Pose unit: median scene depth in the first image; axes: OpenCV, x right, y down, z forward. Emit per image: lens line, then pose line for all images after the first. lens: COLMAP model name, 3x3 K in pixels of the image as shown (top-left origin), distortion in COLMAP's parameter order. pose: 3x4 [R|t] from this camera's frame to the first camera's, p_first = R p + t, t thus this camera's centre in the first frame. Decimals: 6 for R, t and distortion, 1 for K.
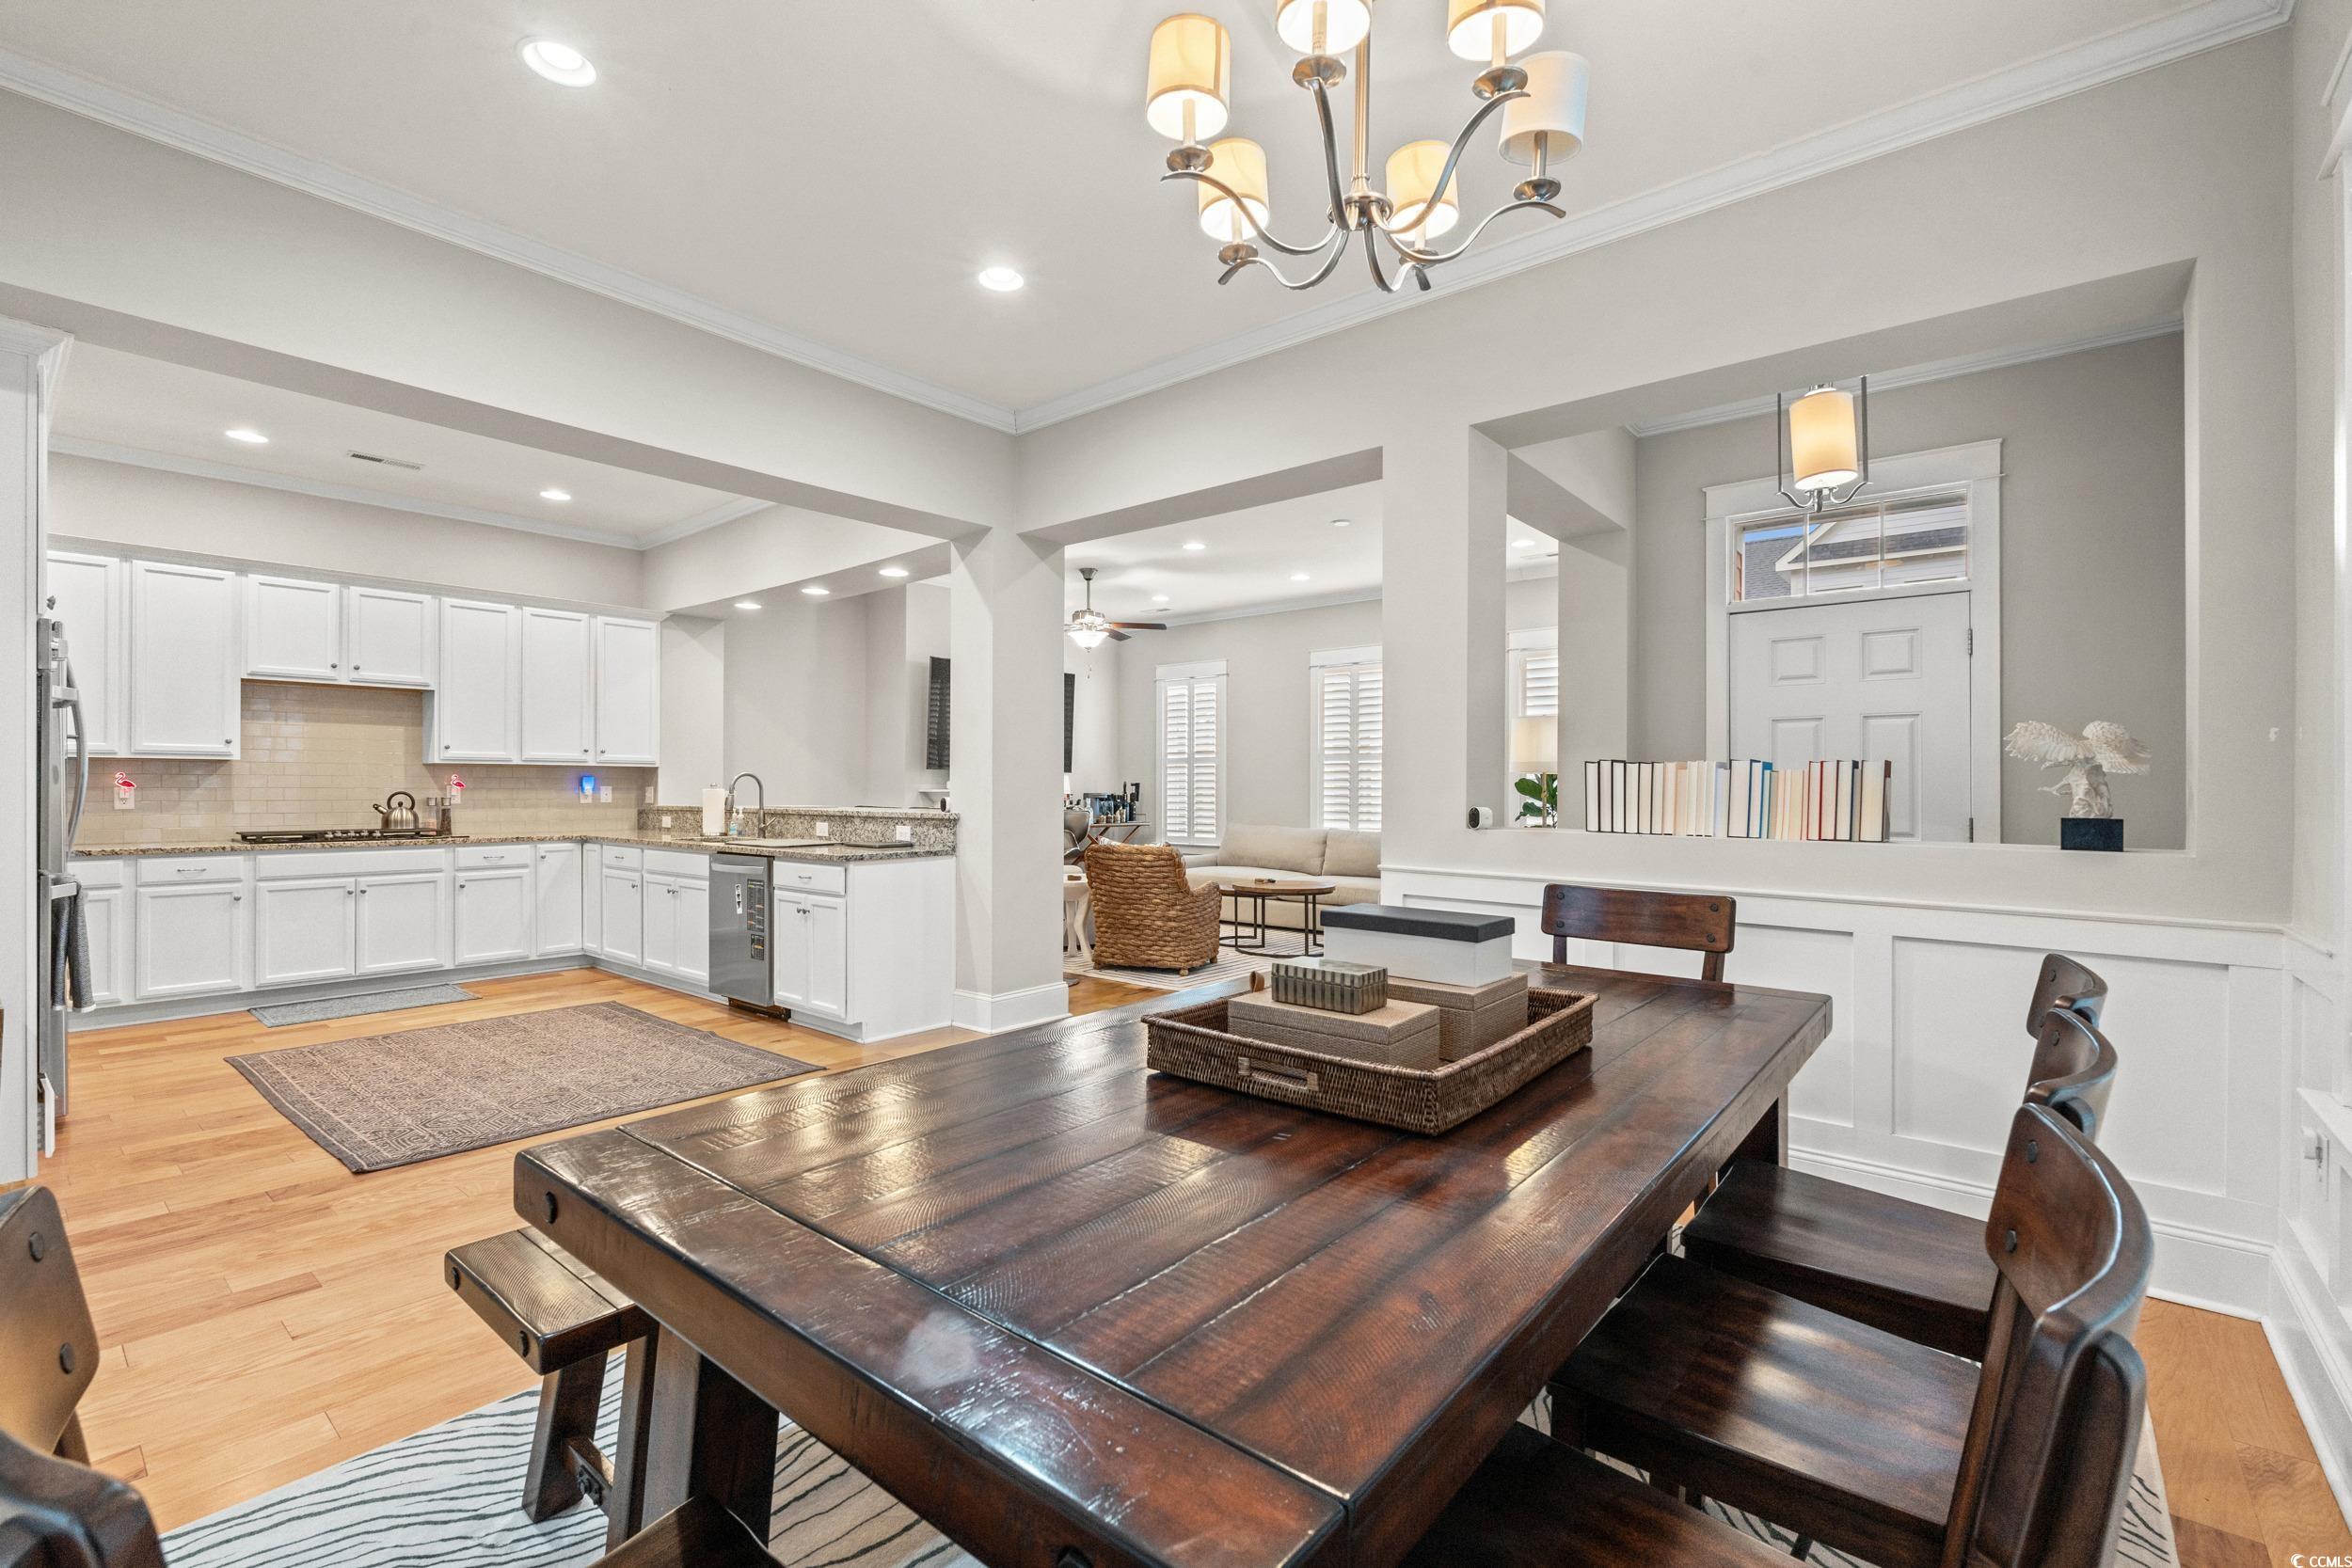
lens RADIAL K [[1031.5, 0, 1170.5], [0, 1031.5, 780.9], [0, 0, 1]] dist [0.000346, 0.000101]
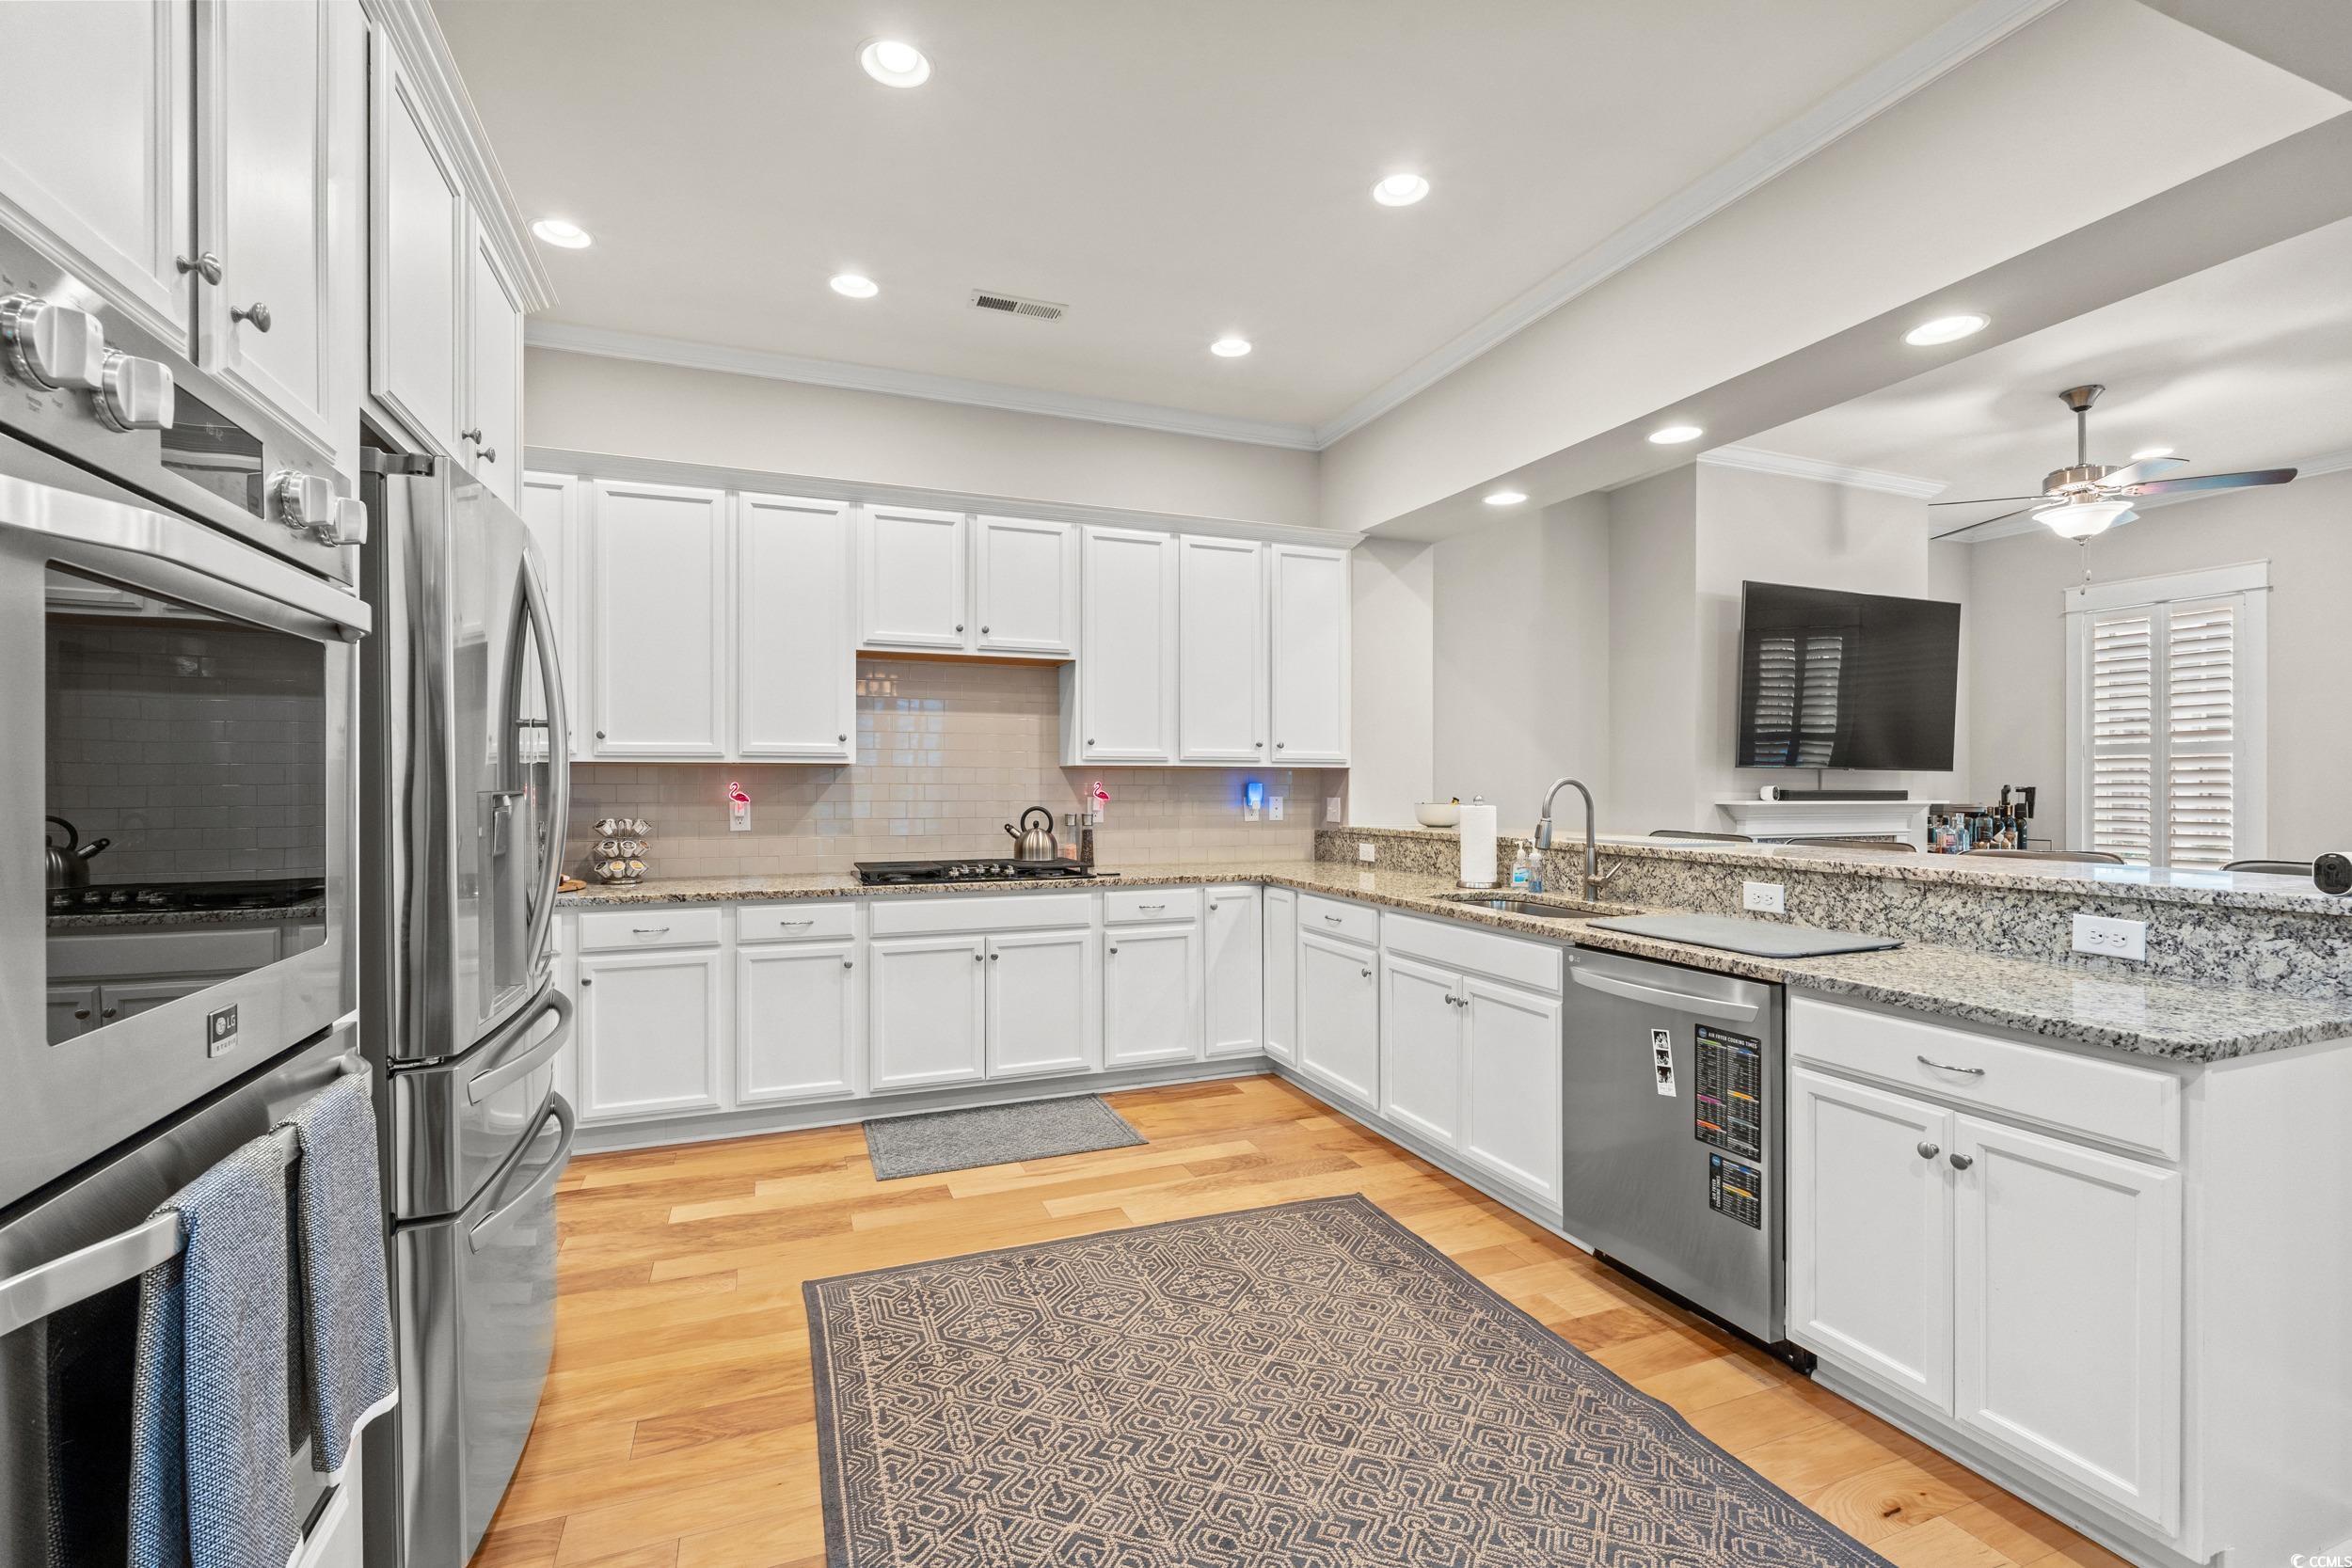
lens RADIAL K [[1031.5, 0, 1177.8], [0, 1031.5, 779.7], [0, 0, 1]] dist [0.000346, 0.000101]
pose [[0.883969, -0.002916, -0.467537, -0.335871], [0.003698, 0.999993, 0.000756, -0.008234], [0.467532, -0.002398, 0.883973, 0.428657]]
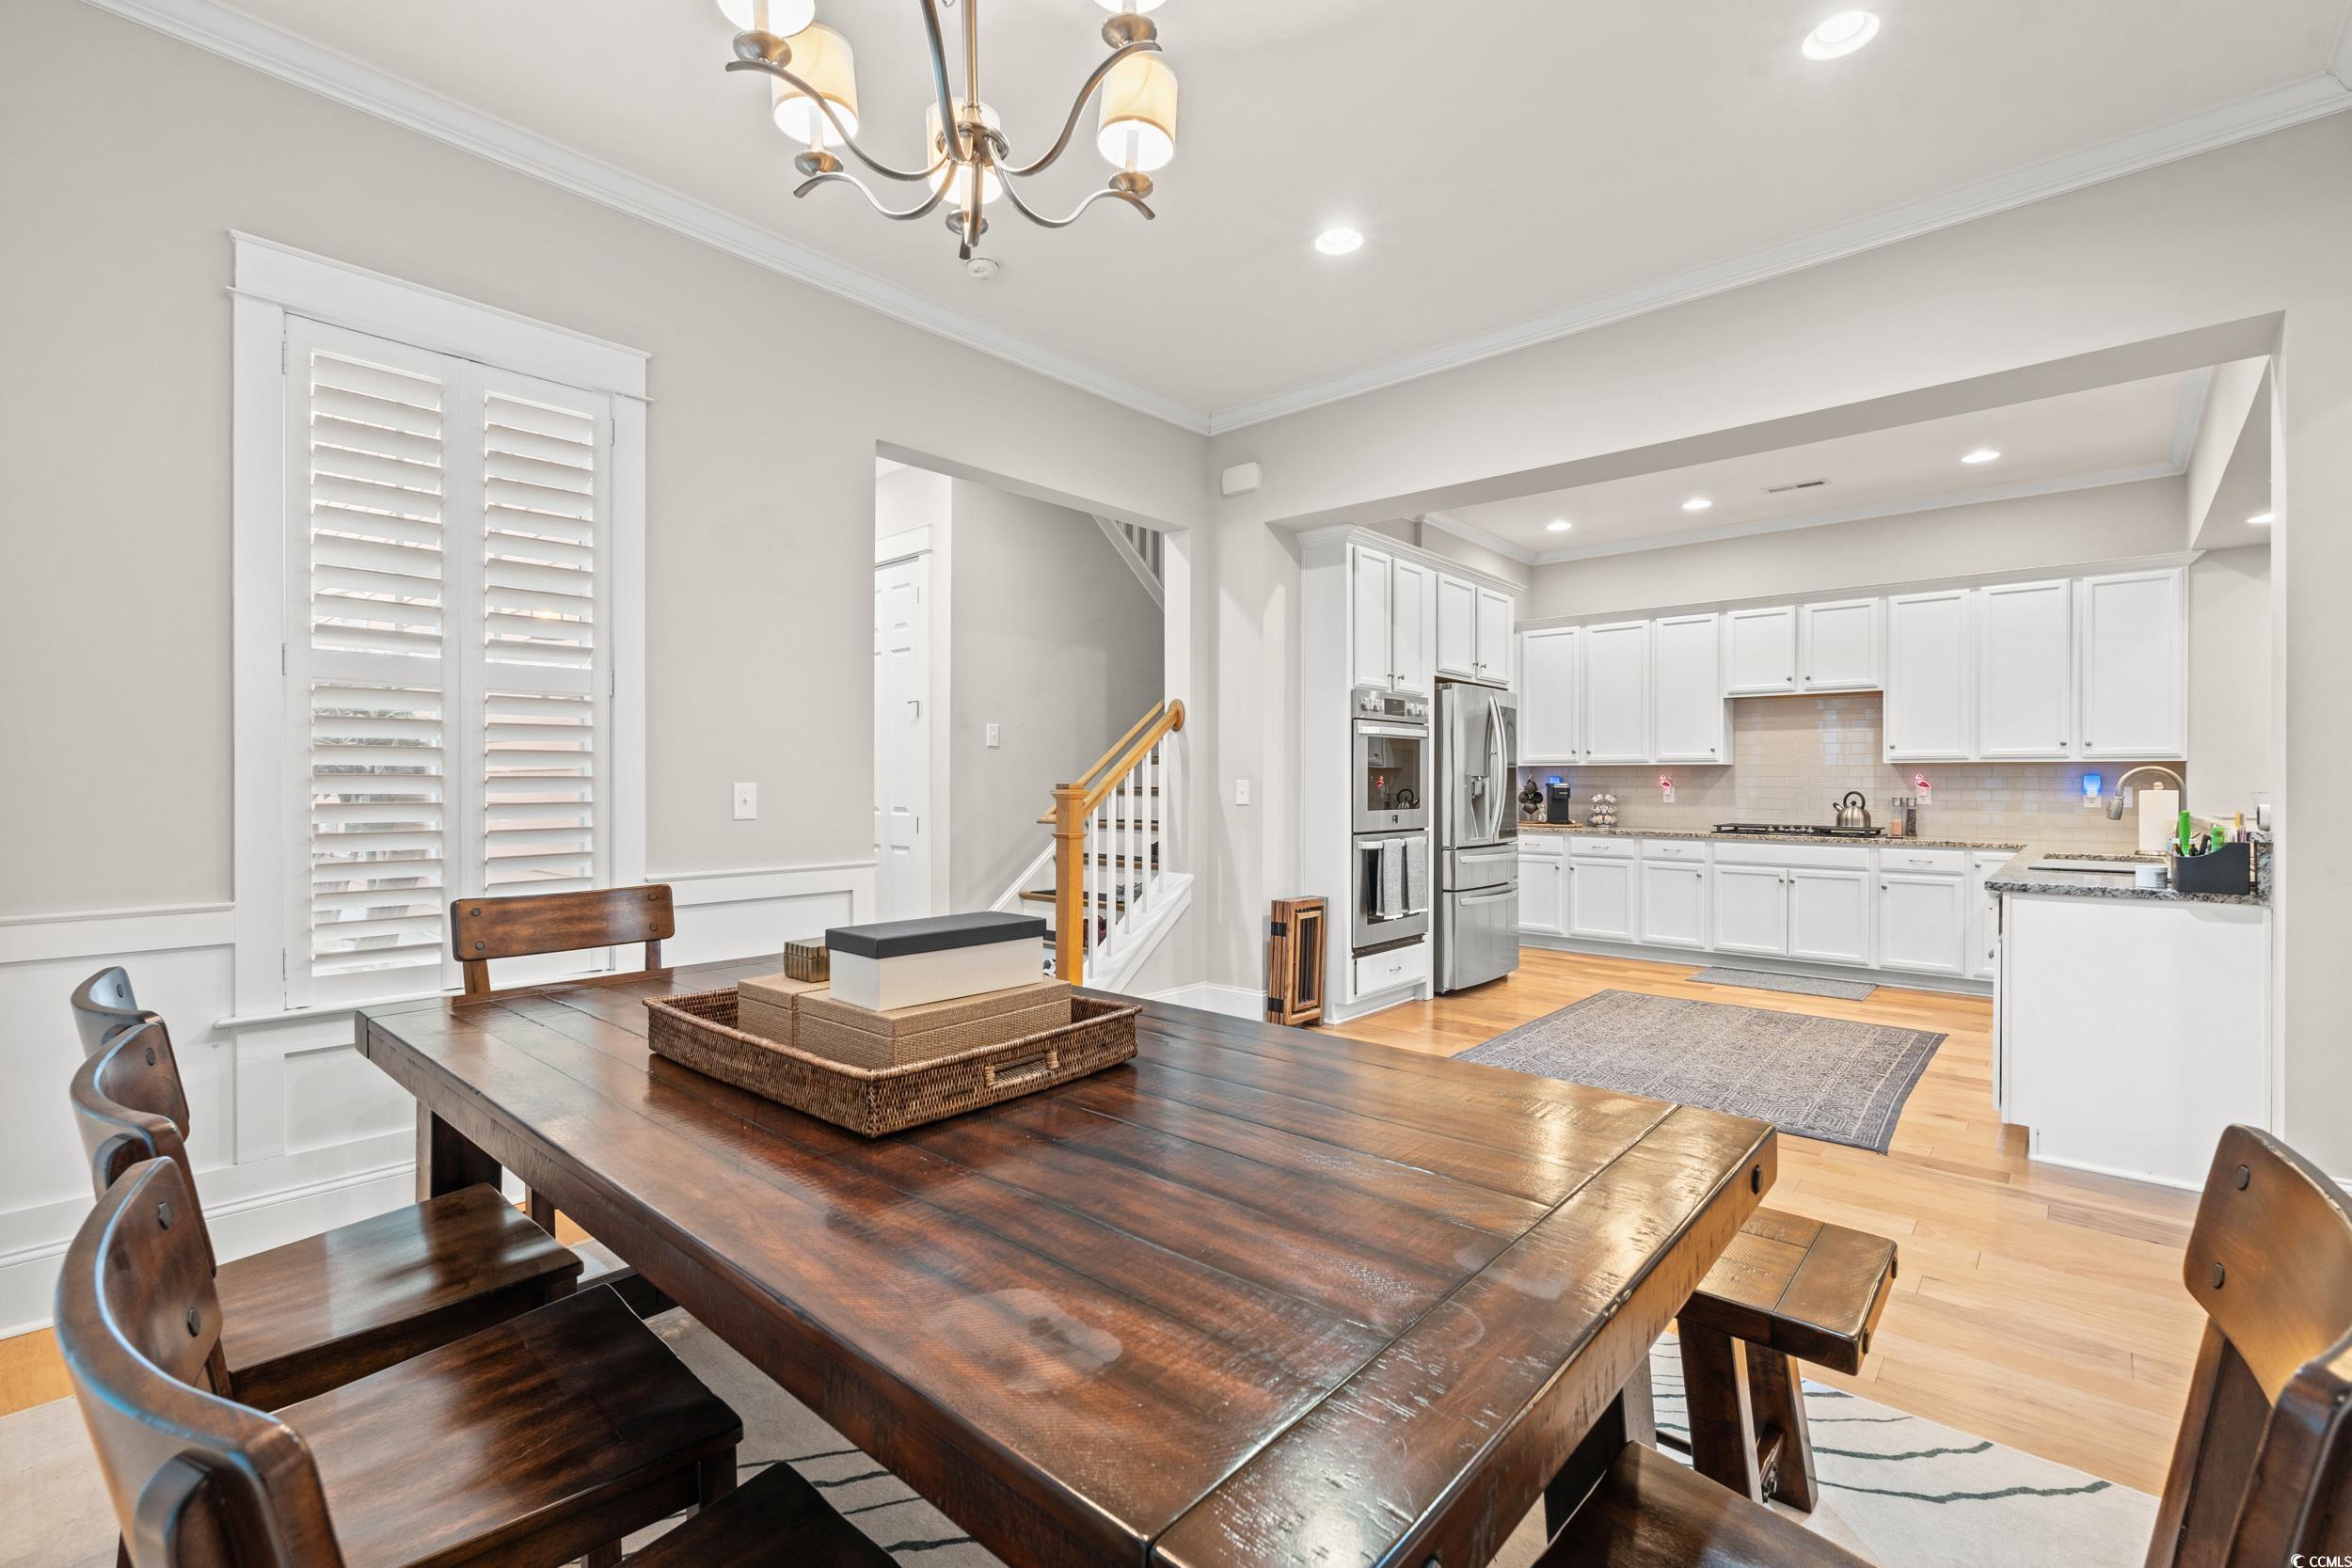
lens RADIAL K [[1031.5, 0, 1180.3], [0, 1031.5, 782.9], [0, 0, 1]] dist [0.000346, 0.000101]
pose [[-0.015573, -0.002779, -0.999875, 0.307081], [0.002359, 0.999993, -0.002817, 0.003151], [0.999876, -0.002403, -0.015566, 0.339420]]
